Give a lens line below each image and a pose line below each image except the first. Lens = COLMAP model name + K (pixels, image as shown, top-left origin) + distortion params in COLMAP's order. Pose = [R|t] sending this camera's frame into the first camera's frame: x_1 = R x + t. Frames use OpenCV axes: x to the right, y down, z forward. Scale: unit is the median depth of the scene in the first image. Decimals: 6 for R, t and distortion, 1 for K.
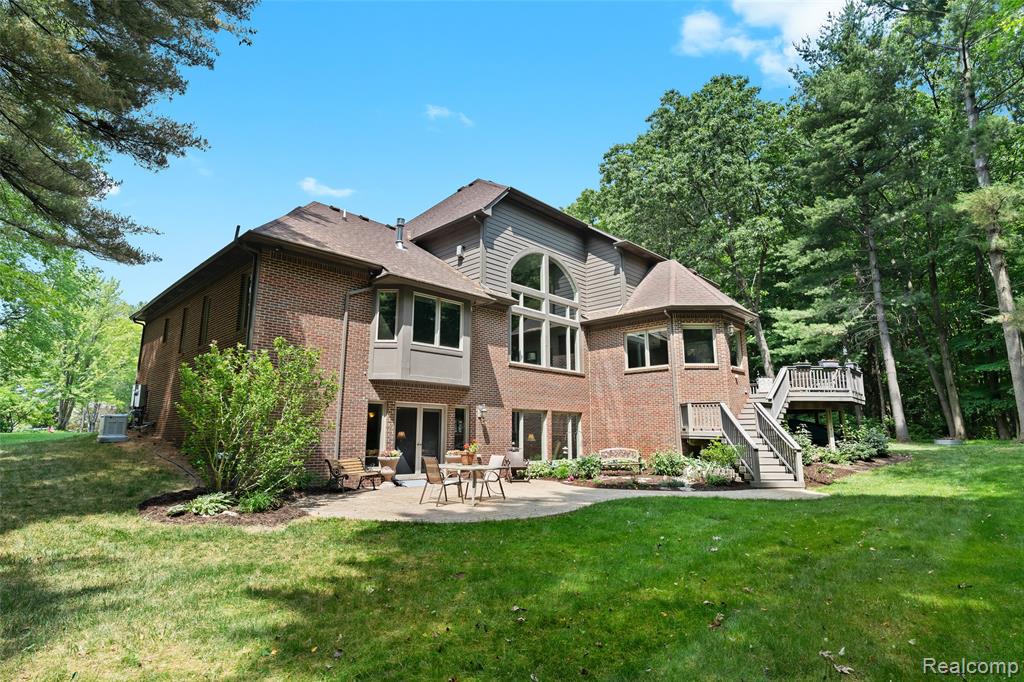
lens RADIAL K [[524.8, 0, 512.0], [0, 524.8, 341.0], [0, 0, 1]] dist [-0.002491, -0.000177]
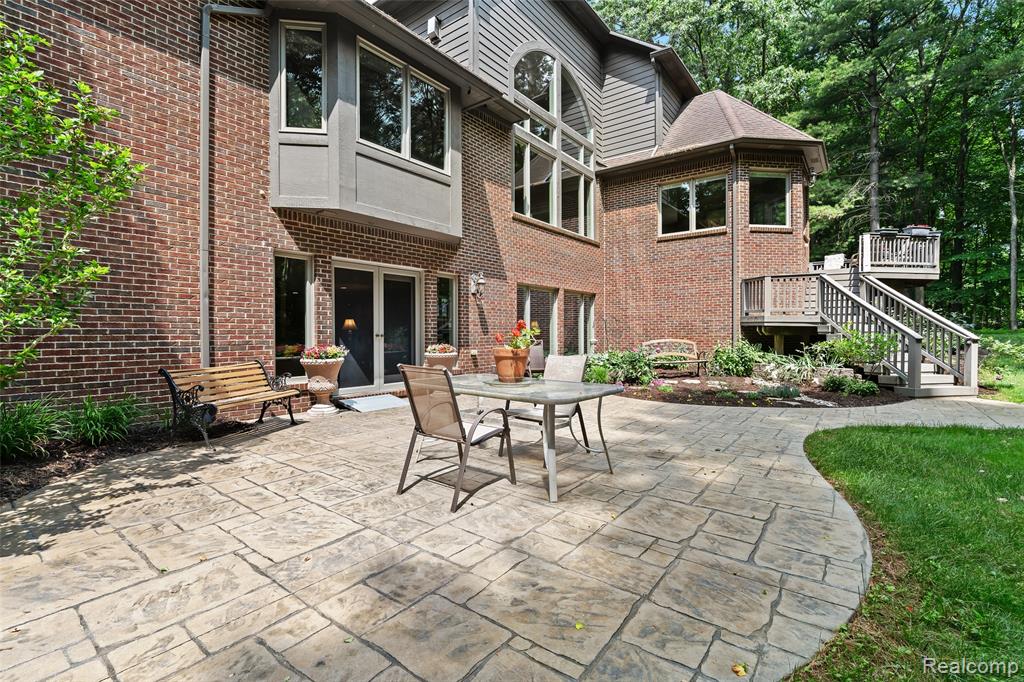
lens RADIAL K [[464.9, 0, 512.9], [0, 464.9, 338.1], [0, 0, 1]] dist [-0.016871, 0.005781]
pose [[0.992258, -0.006840, 0.124002, -0.080465], [-0.017423, 0.980942, 0.193520, 0.084425], [-0.122962, -0.194183, 0.973228, 0.413612]]
